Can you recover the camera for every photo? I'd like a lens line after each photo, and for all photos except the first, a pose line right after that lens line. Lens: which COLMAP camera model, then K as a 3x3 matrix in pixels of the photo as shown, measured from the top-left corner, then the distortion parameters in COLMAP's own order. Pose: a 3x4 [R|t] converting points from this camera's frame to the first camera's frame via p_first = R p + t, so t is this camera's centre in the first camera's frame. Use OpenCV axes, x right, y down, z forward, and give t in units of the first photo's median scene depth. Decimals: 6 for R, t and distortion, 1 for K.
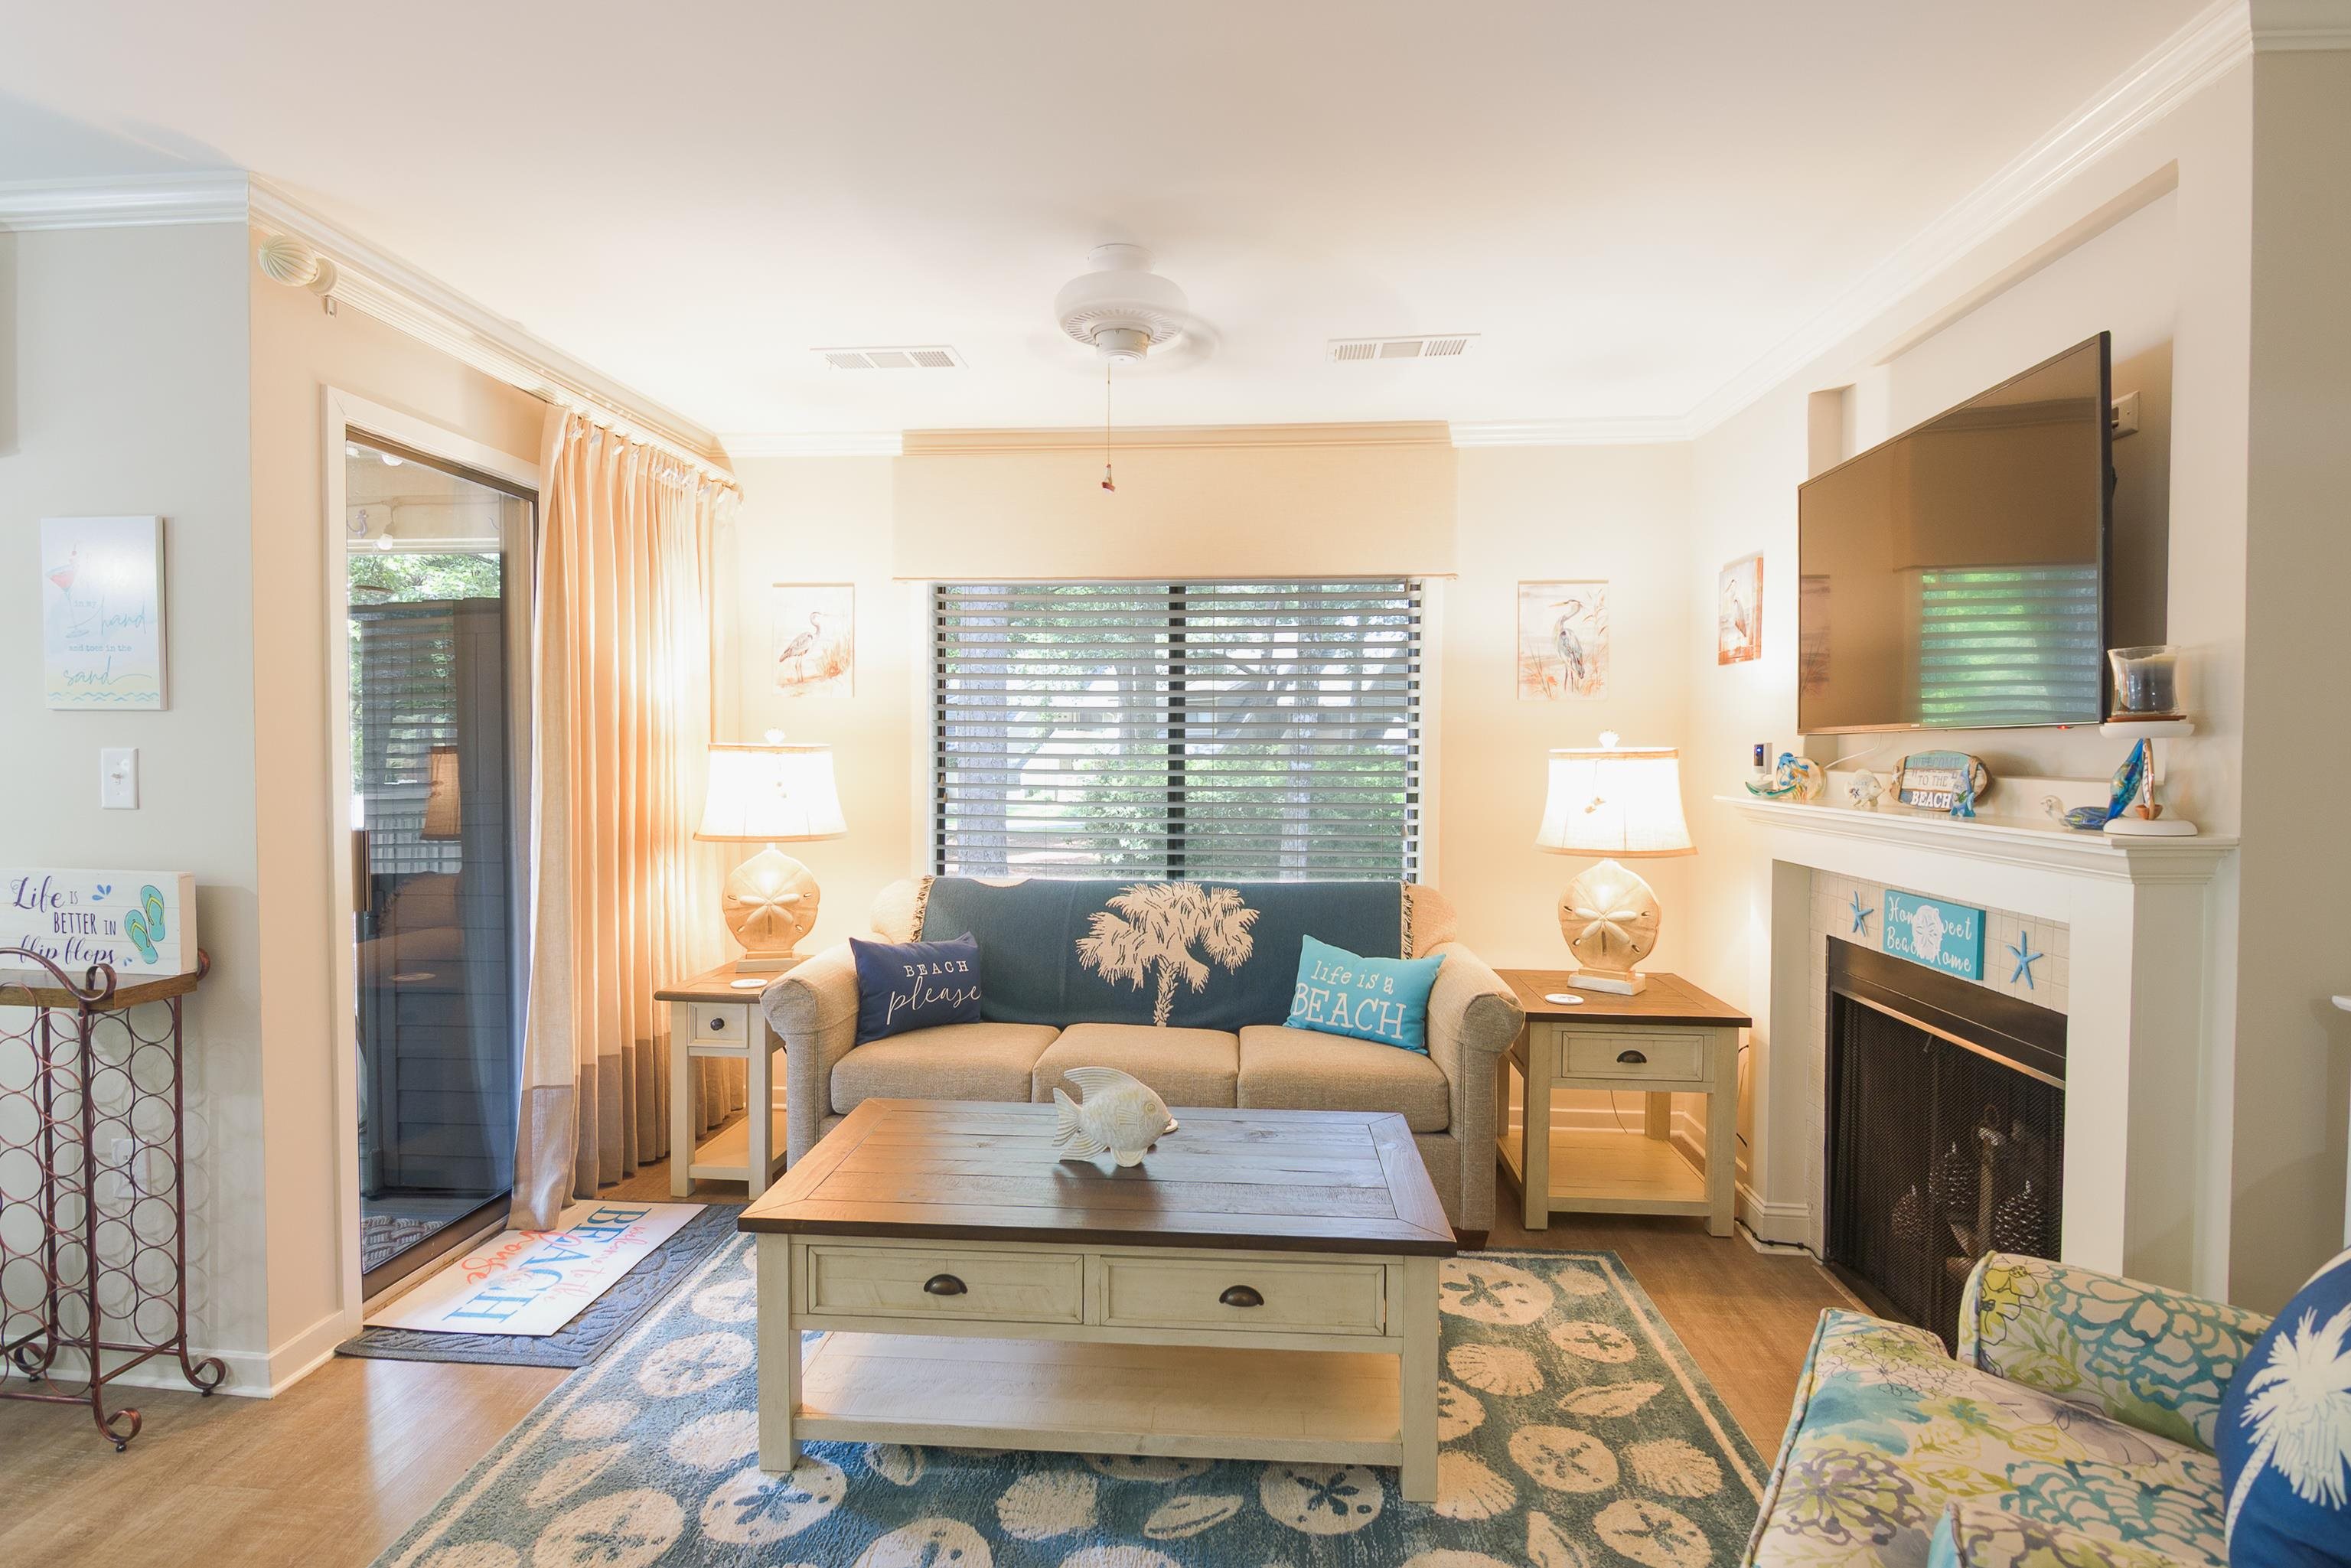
lens RADIAL K [[1164.6, 0, 1162.9], [0, 1164.6, 783.4], [0, 0, 1]] dist [-0.002139, -0.001070]
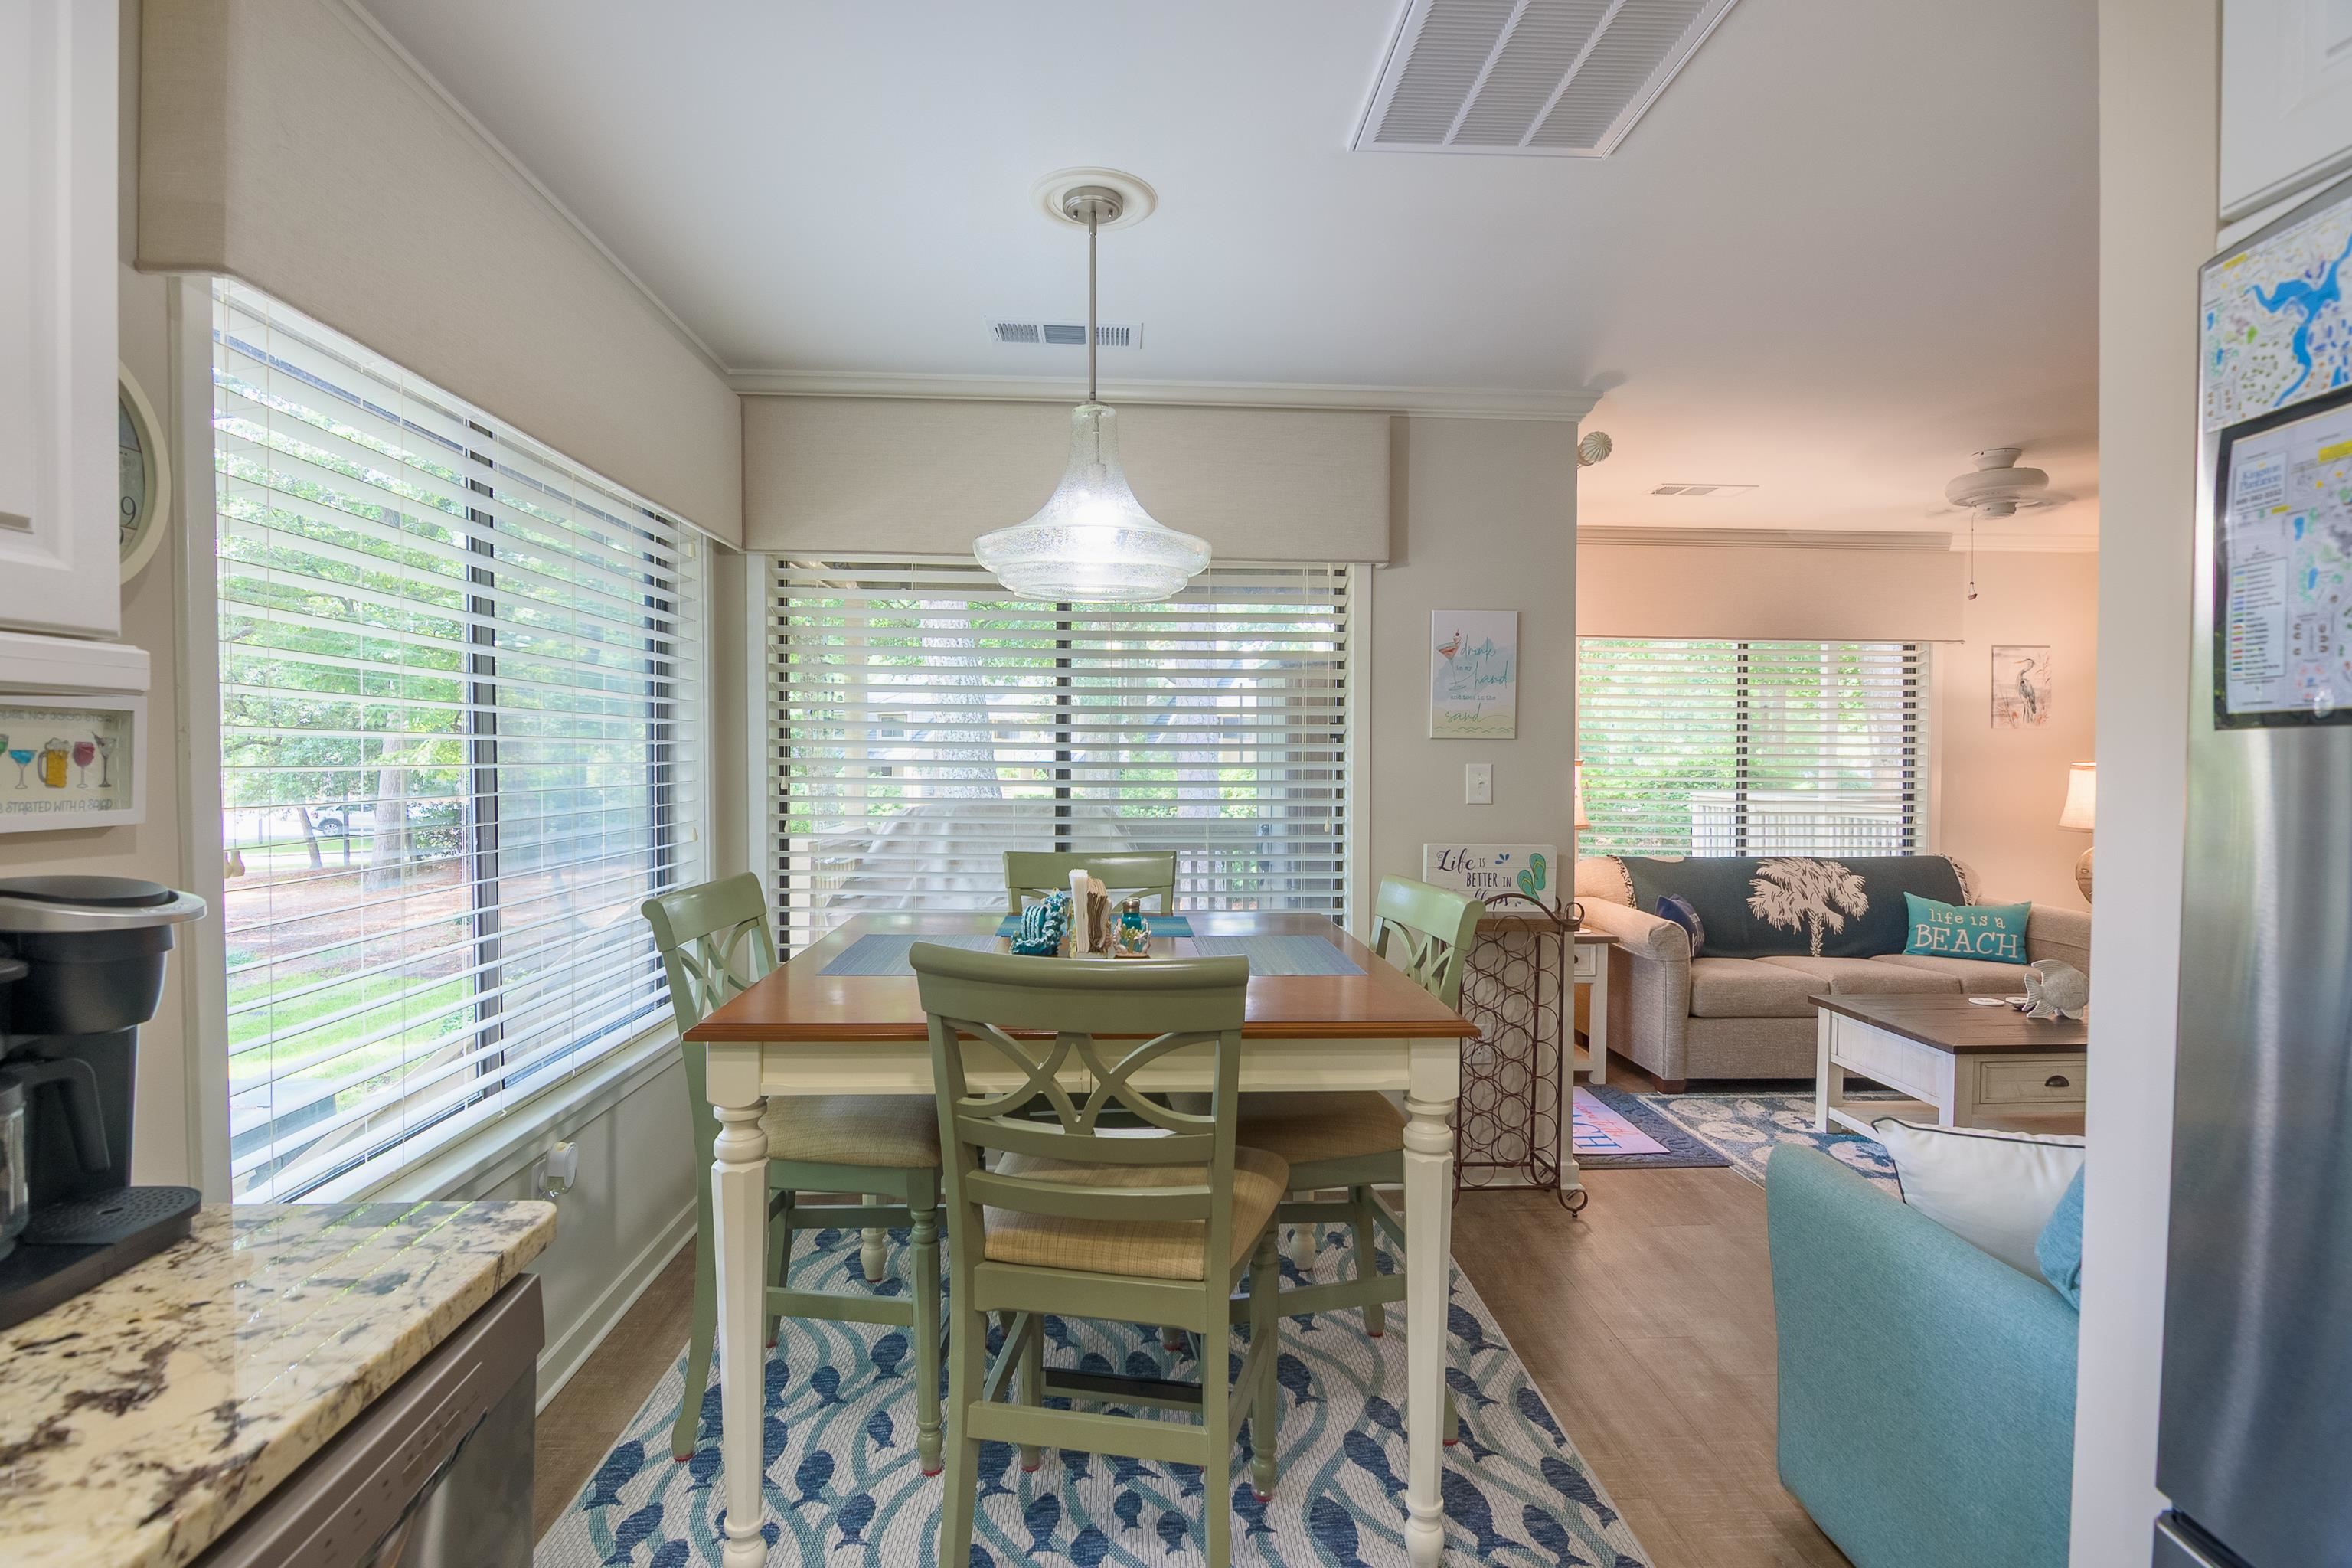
lens RADIAL K [[1101.1, 0, 1197.5], [0, 1101.1, 782.4], [0, 0, 1]] dist [-0.007566, -0.001150]
pose [[0.992070, -0.001958, 0.125672, -0.951147], [0.002820, 0.999974, -0.006677, 0.001397], [-0.125655, 0.006979, 0.992049, -0.243483]]
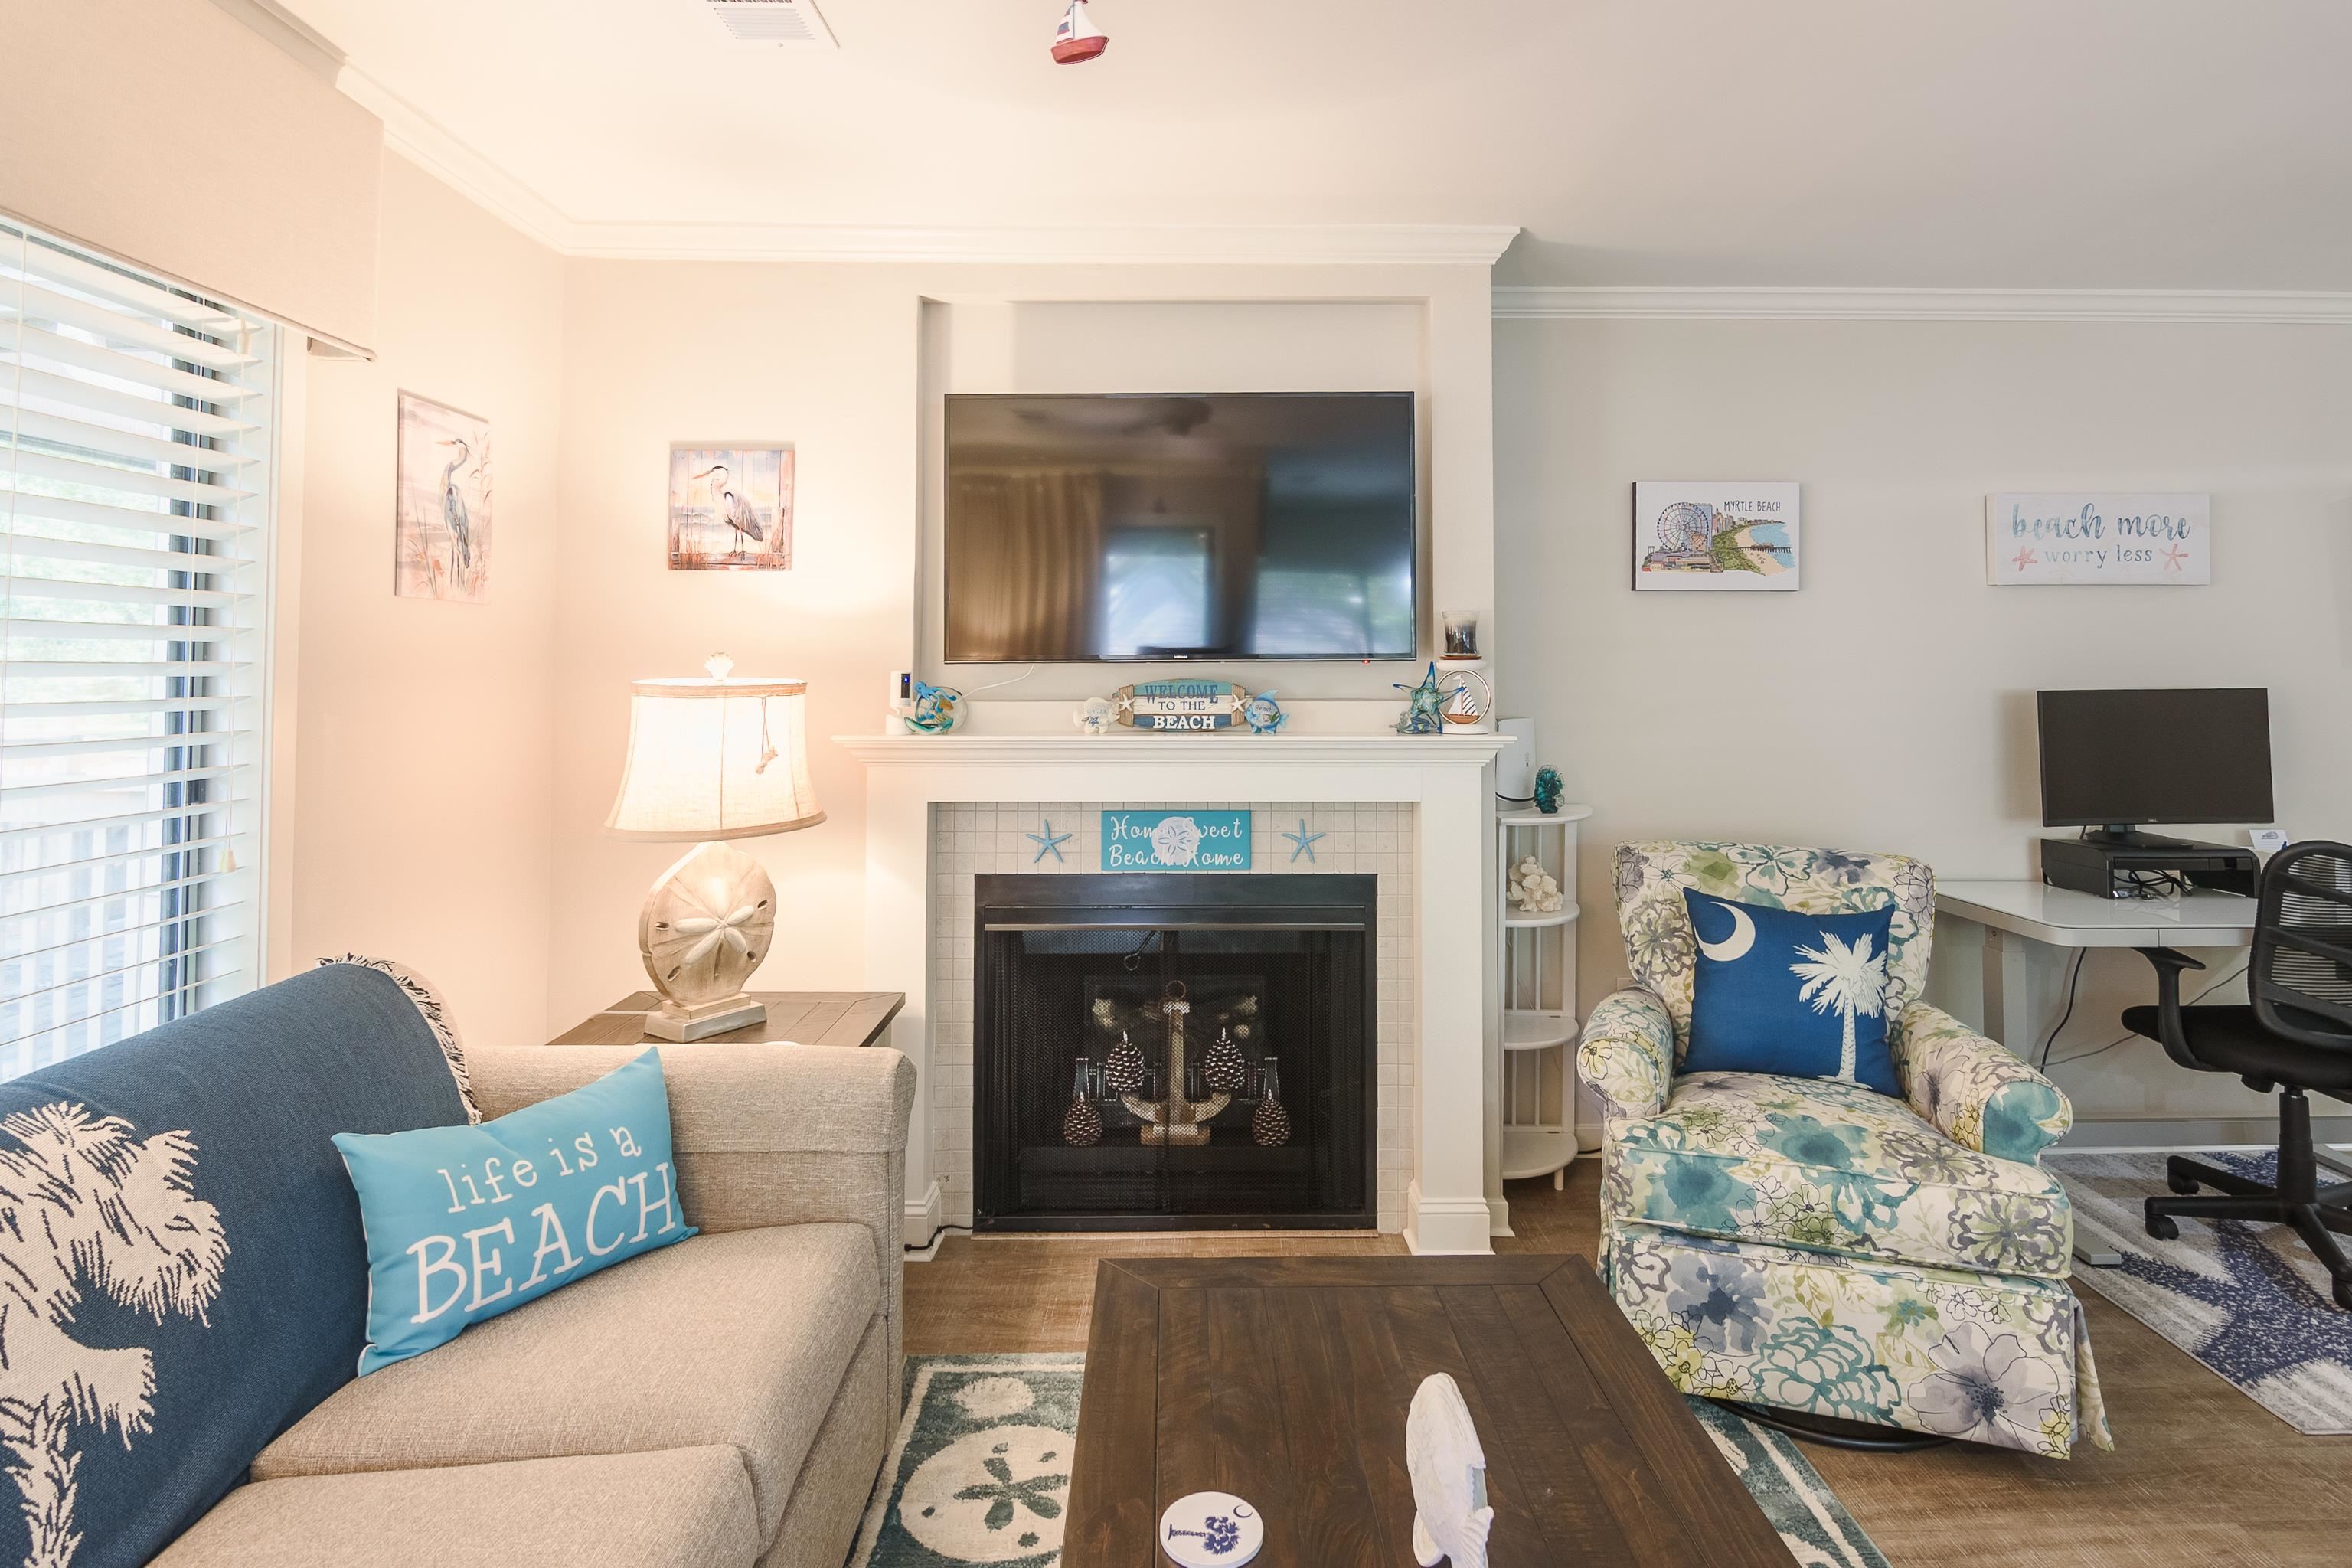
lens RADIAL K [[1171.9, 0, 1193.8], [0, 1171.9, 630.7], [0, 0, 1]] dist [-0.002321, -0.005595]
pose [[-0.085273, 0.031718, 0.995853, -0.337937], [0.030613, 0.999105, -0.029201, -0.029402], [-0.995887, 0.027996, -0.086168, 0.755927]]
